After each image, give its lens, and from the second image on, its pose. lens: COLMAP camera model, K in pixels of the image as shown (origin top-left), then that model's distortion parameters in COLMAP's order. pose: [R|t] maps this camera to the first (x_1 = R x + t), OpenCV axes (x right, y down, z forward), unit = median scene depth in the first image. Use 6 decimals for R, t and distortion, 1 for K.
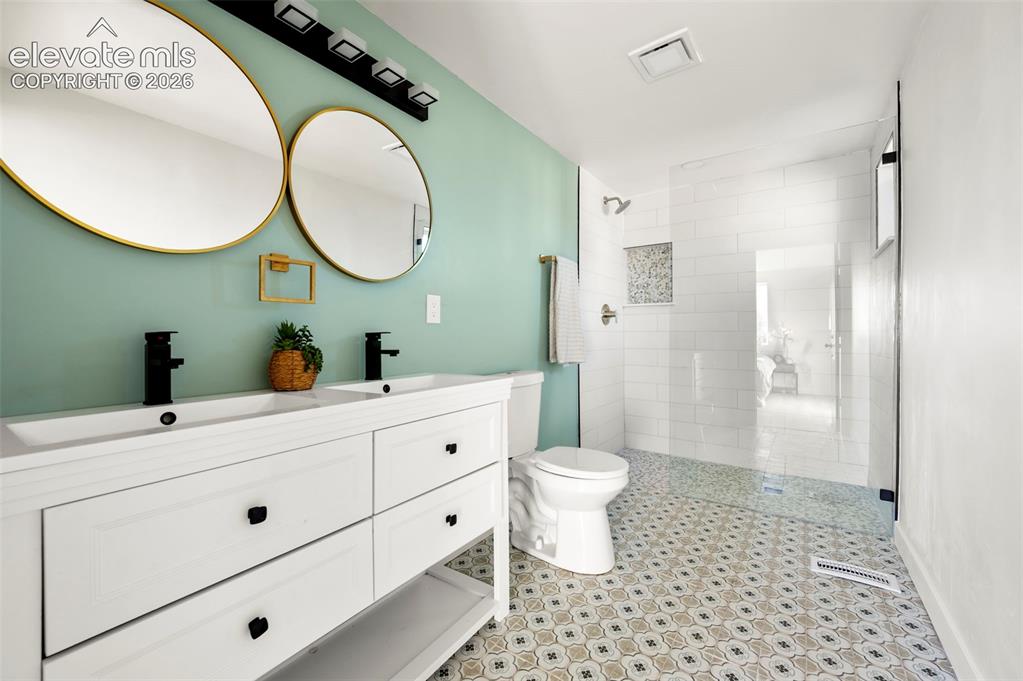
lens RADIAL K [[411.4, 0, 511.5], [0, 411.4, 340.5], [0, 0, 1]] dist [-0.001809, -0.000048]
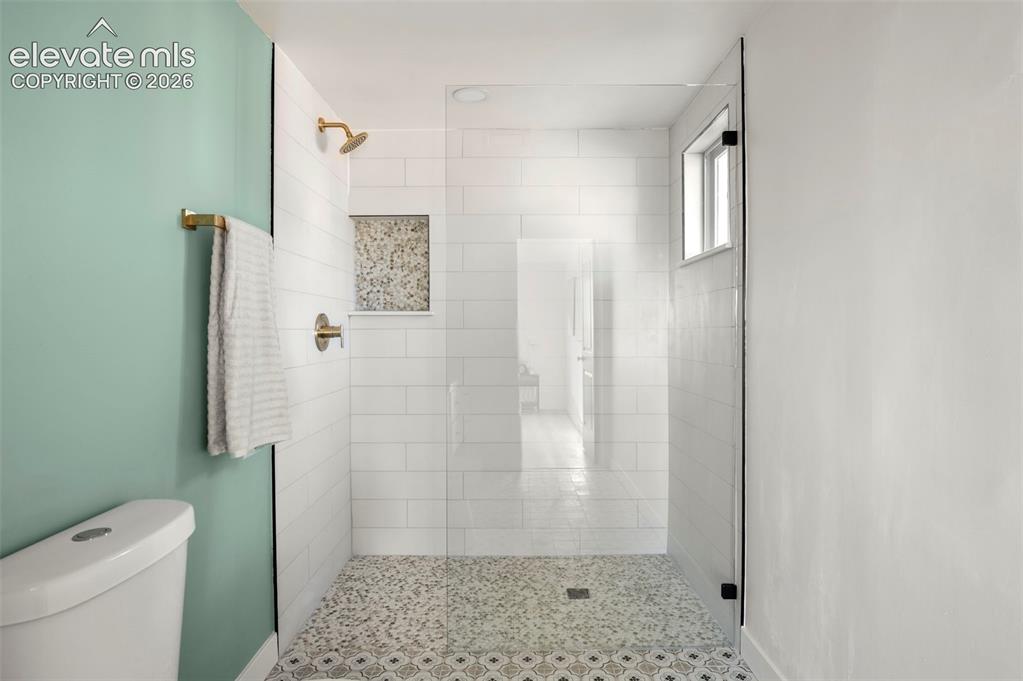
lens RADIAL K [[546.3, 0, 512.7], [0, 546.3, 326.4], [0, 0, 1]] dist [-0.004819, -0.000376]
pose [[0.817782, 0.001229, 0.575526, 0.020284], [0.011311, 0.999770, -0.018208, -0.062729], [-0.575416, 0.021400, 0.817581, 0.295006]]
